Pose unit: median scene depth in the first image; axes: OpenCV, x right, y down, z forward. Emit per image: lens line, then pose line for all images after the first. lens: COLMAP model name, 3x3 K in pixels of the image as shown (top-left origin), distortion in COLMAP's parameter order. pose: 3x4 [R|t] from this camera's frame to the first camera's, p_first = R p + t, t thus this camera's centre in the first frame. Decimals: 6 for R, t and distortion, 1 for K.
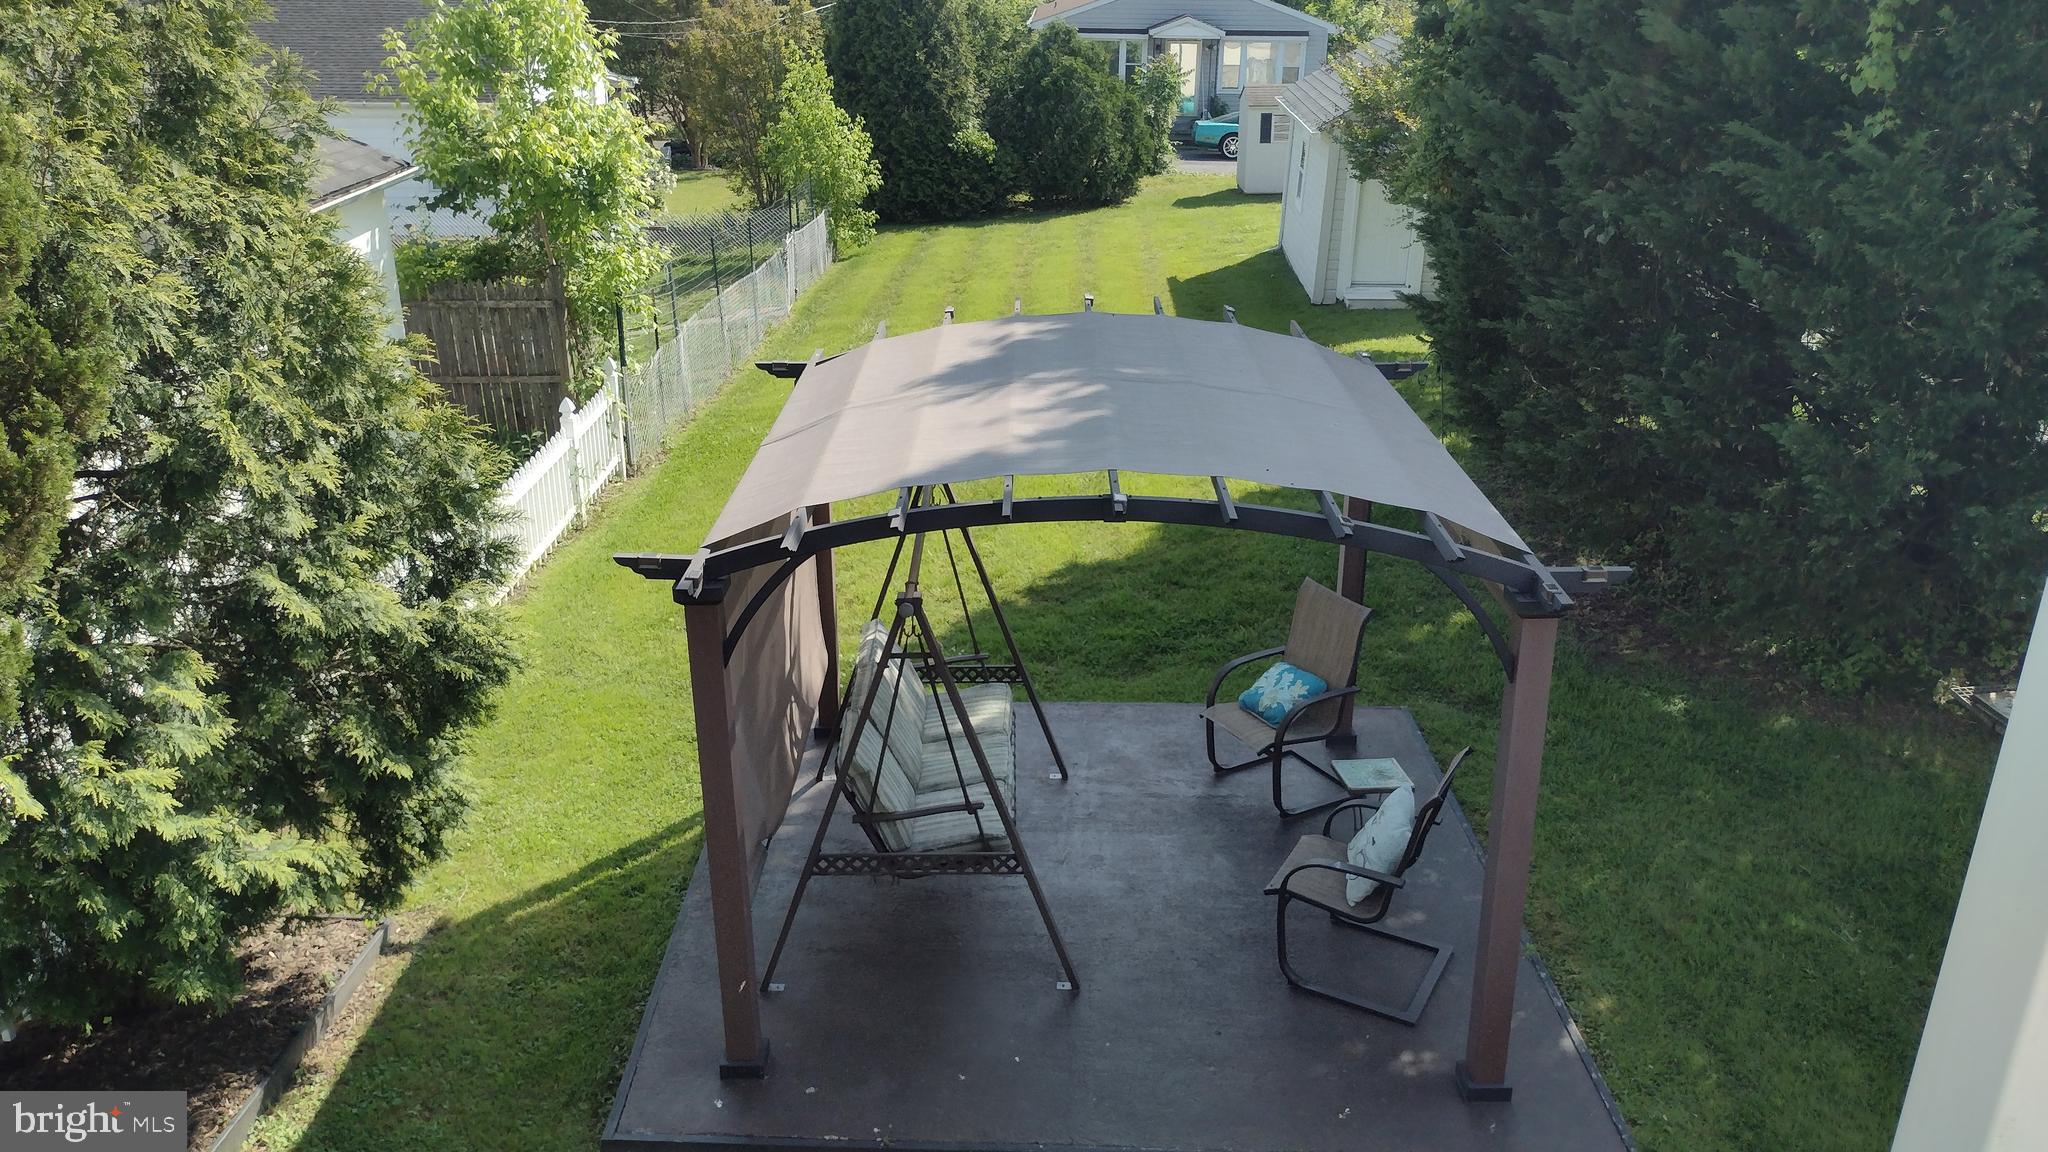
lens RADIAL K [[1526.3, 0, 1035.4], [0, 1526.3, 575.6], [0, 0, 1]] dist [0.092910, -0.150861]
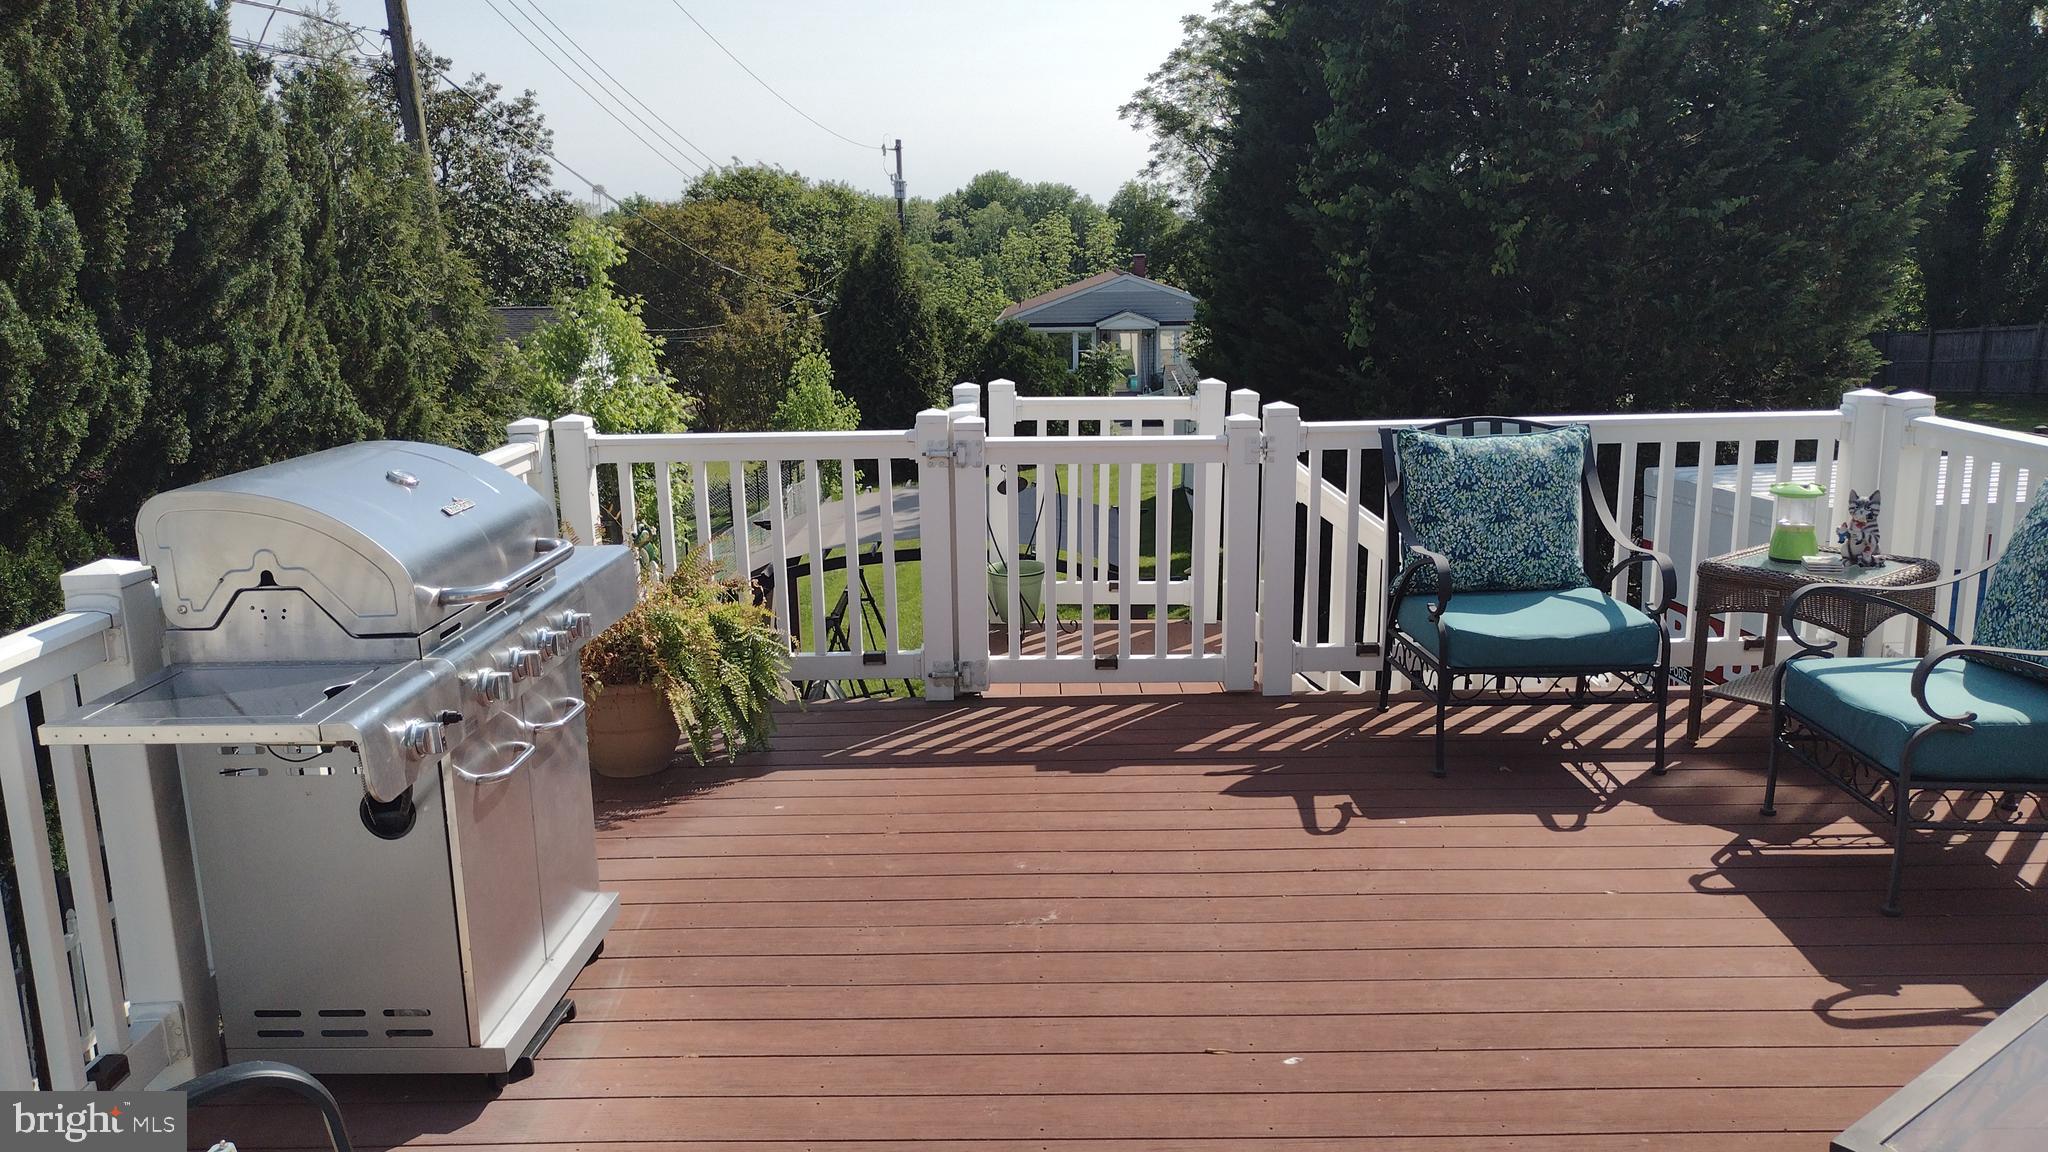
lens RADIAL K [[1559.6, 0, 1031.1], [0, 1559.6, 573.0], [0, 0, 1]] dist [0.092528, -0.159489]
pose [[0.999541, -0.027033, -0.013641, 0.042118], [0.024103, 0.983016, -0.181928, 0.069037], [0.018328, 0.181516, 0.983217, -0.195347]]
